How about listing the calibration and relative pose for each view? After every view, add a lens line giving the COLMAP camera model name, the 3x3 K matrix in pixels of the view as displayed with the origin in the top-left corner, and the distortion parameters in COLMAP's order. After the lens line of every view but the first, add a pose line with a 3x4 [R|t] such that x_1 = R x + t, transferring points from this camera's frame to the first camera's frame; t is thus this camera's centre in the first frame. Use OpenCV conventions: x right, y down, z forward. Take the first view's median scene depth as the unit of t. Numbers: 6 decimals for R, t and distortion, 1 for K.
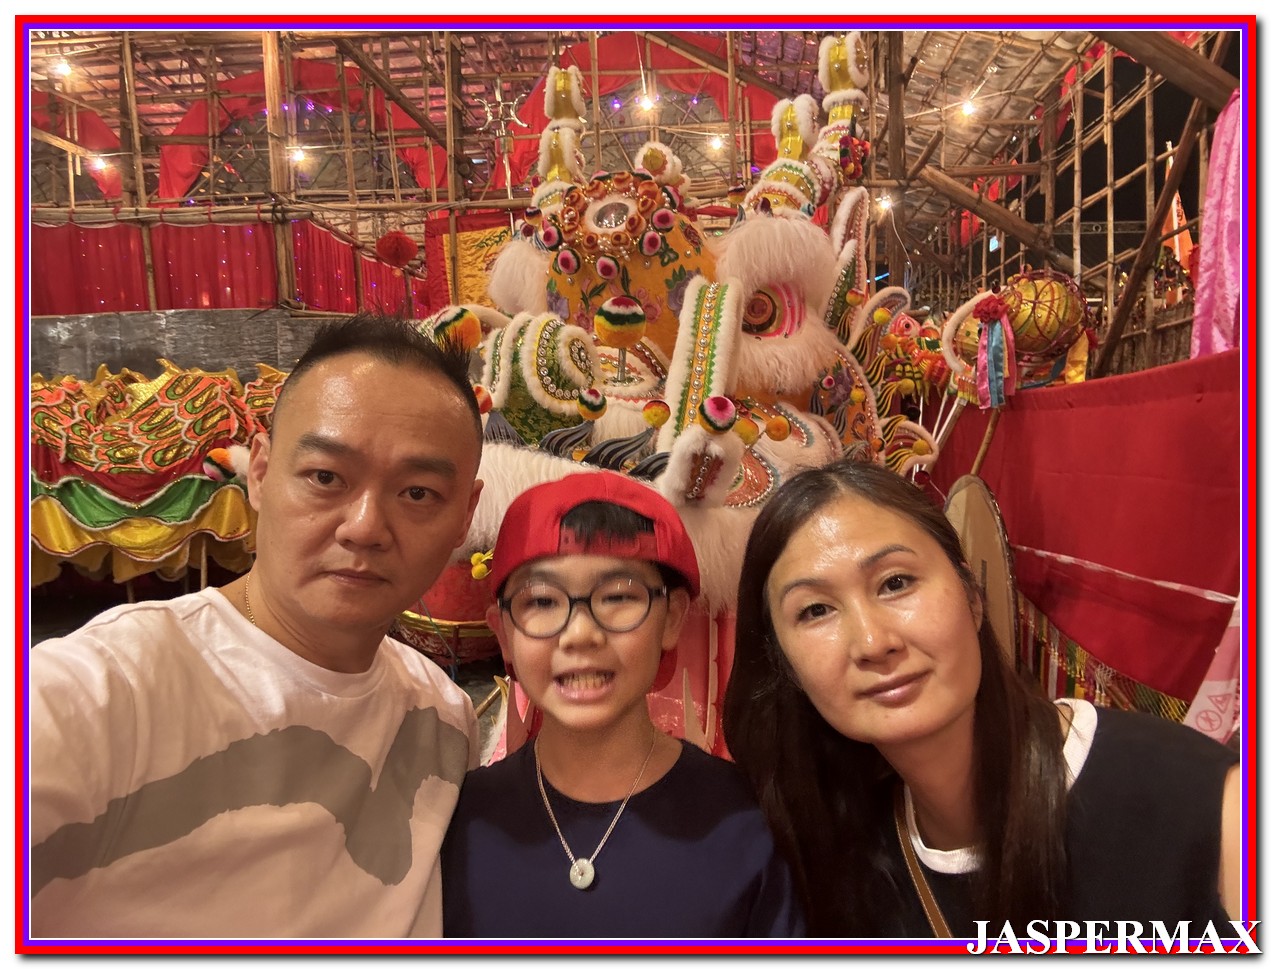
lens RADIAL K [[874.5, 0, 626.8], [0, 874.5, 487.9], [0, 0, 1]] dist [-0.041624, -0.010109]
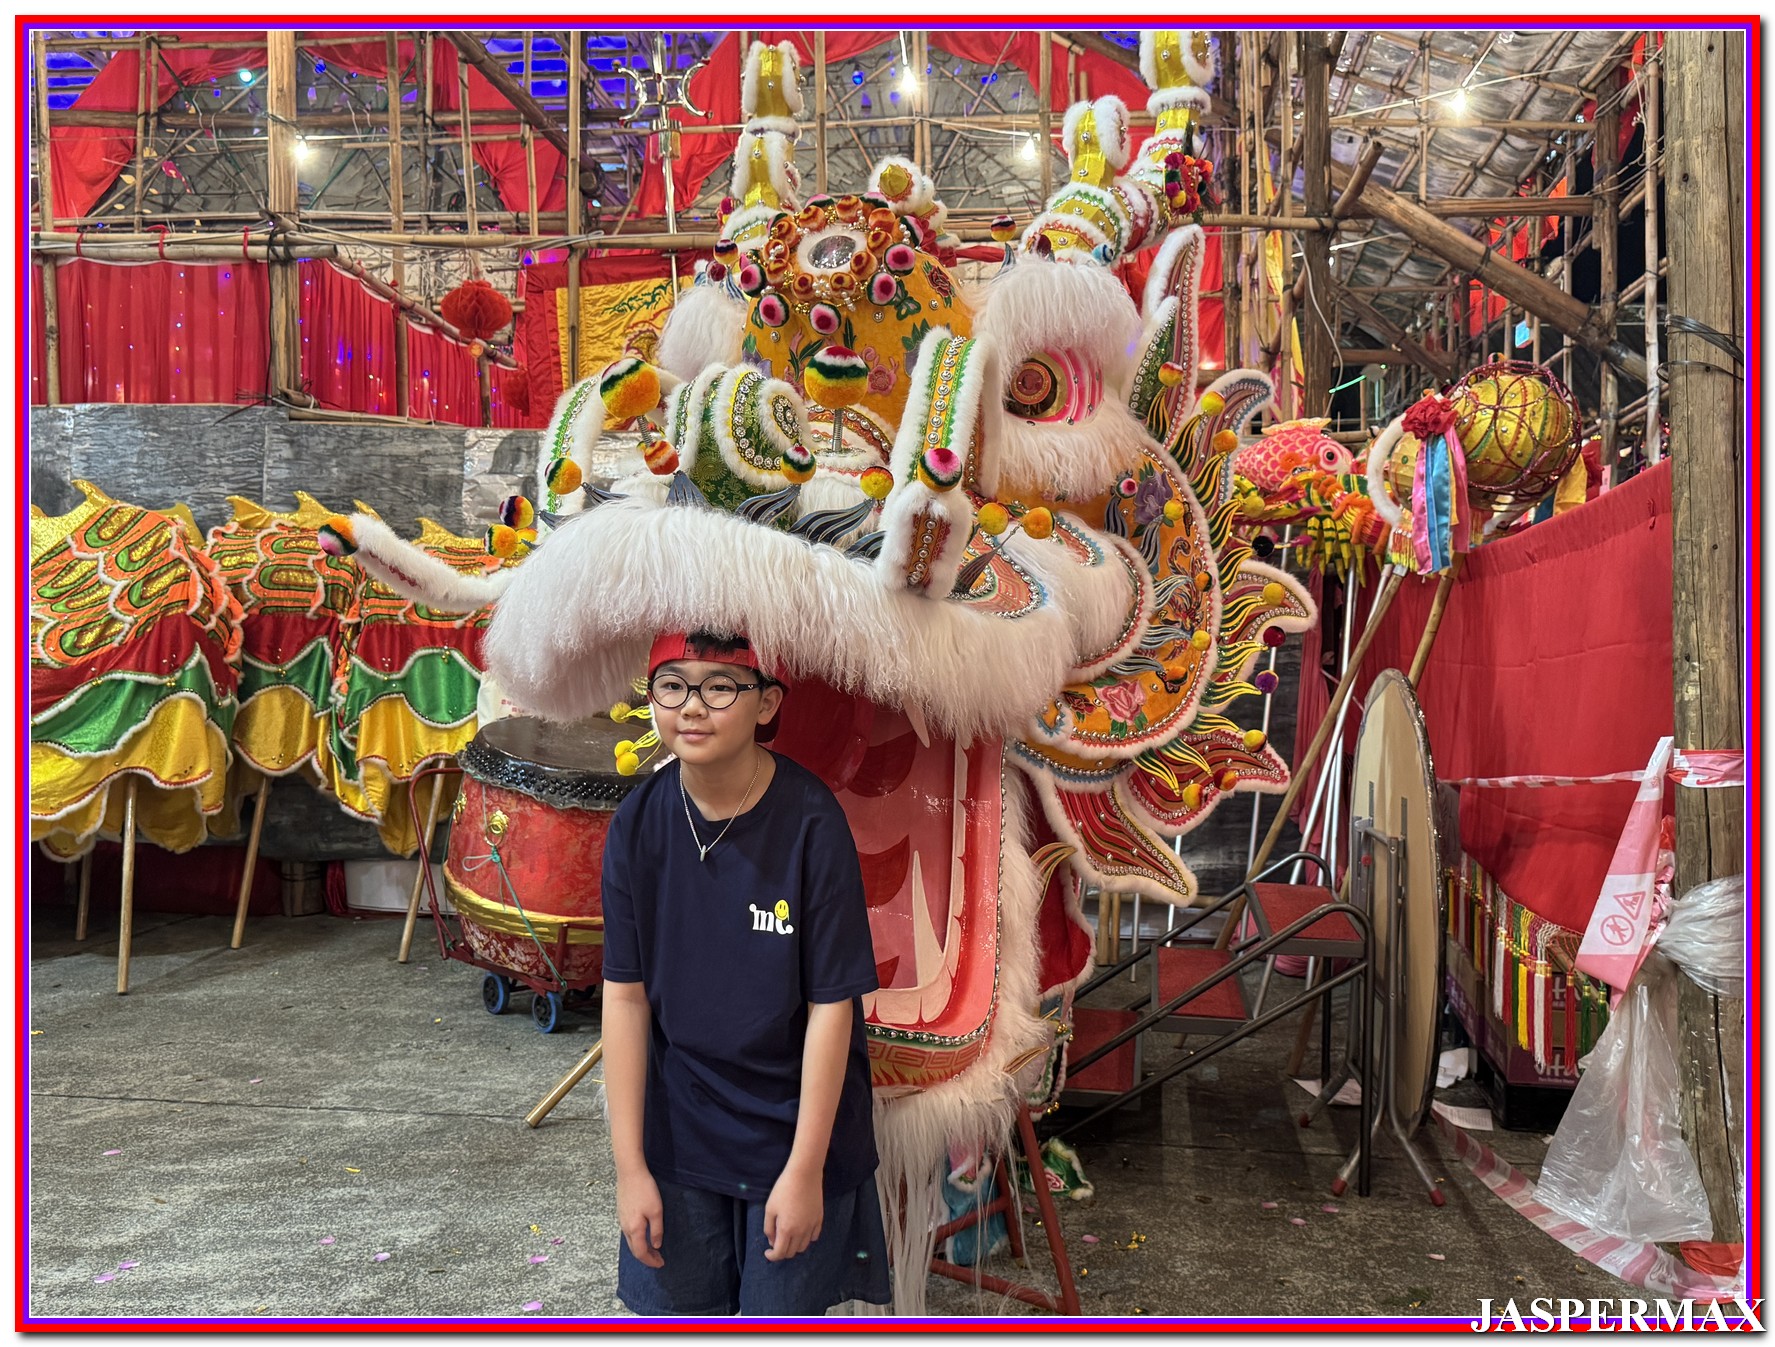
lens RADIAL K [[1854.9, 0, 886.4], [0, 1854.9, 673.3], [0, 0, 1]] dist [-0.076422, 0.000000]
pose [[0.999689, 0.024064, 0.006499, 0.012313], [-0.023359, 0.995415, -0.092750, 0.087913], [-0.008701, 0.092569, 0.995668, -0.248955]]
